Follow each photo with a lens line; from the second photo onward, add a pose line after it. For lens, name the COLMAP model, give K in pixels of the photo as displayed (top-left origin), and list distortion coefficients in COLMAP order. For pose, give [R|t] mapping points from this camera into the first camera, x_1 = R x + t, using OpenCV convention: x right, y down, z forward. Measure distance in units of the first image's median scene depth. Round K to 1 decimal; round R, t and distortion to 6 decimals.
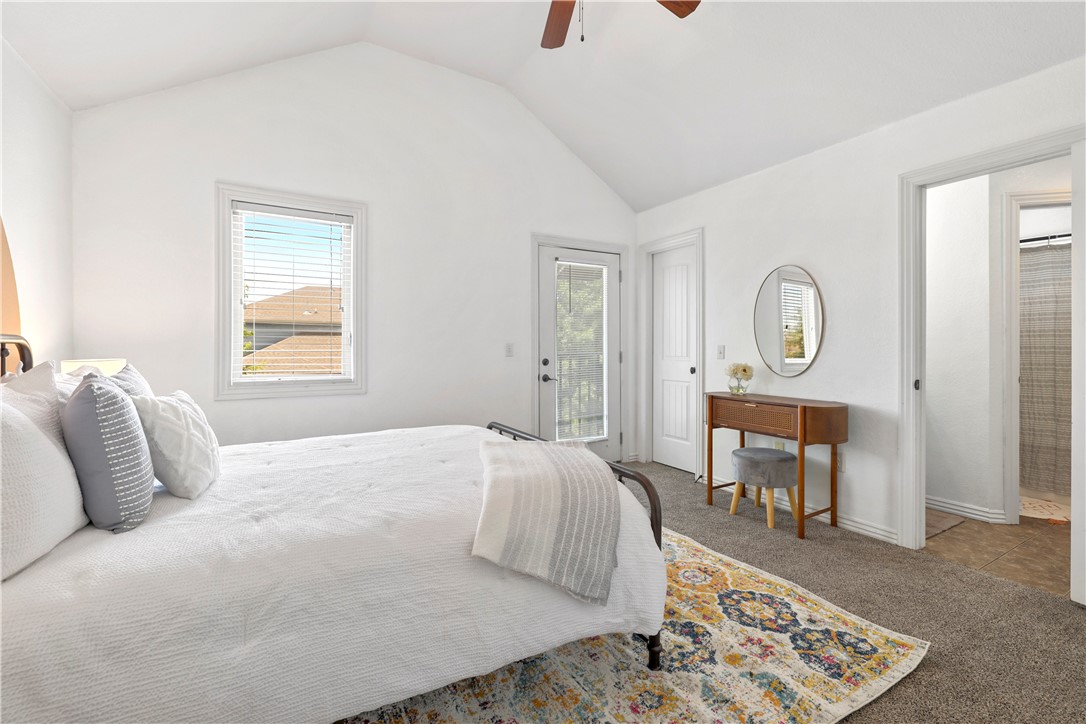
lens RADIAL K [[469.0, 0, 539.7], [0, 469.0, 347.6], [0, 0, 1]] dist [-0.001876, -0.000309]
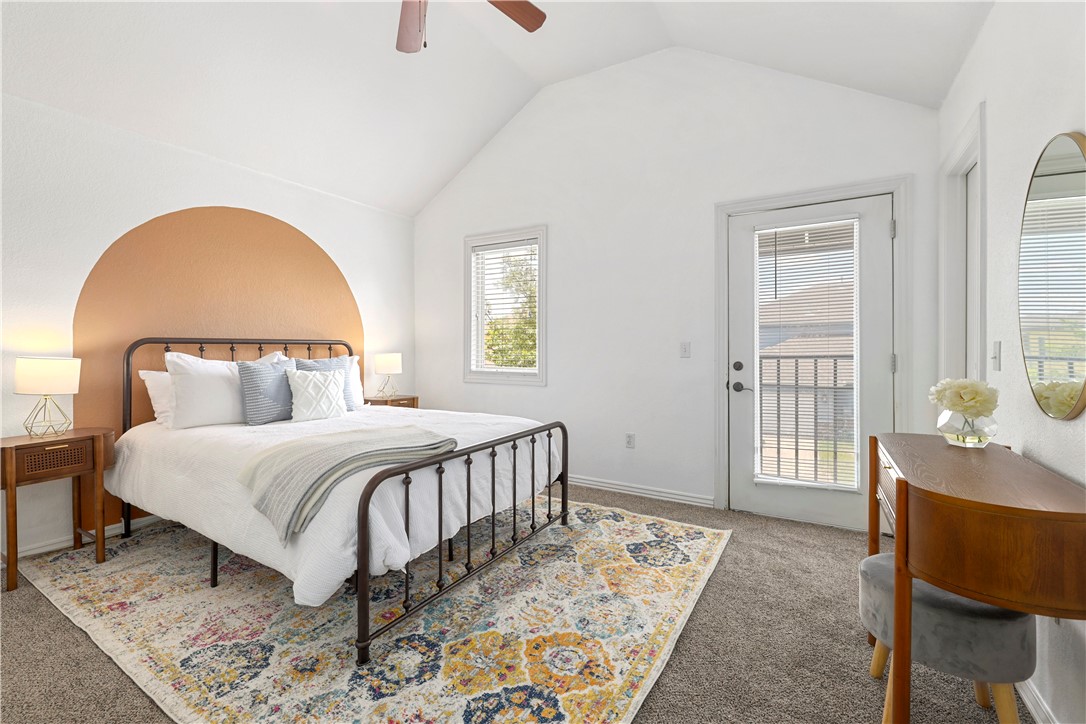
lens RADIAL K [[469.0, 0, 539.7], [0, 469.0, 347.6], [0, 0, 1]] dist [-0.001876, -0.000309]
pose [[0.482928, -0.000449, -0.875660, 0.838015], [-0.003738, 0.999990, -0.002574, 0.006340], [0.875652, 0.004517, 0.482921, 0.542490]]
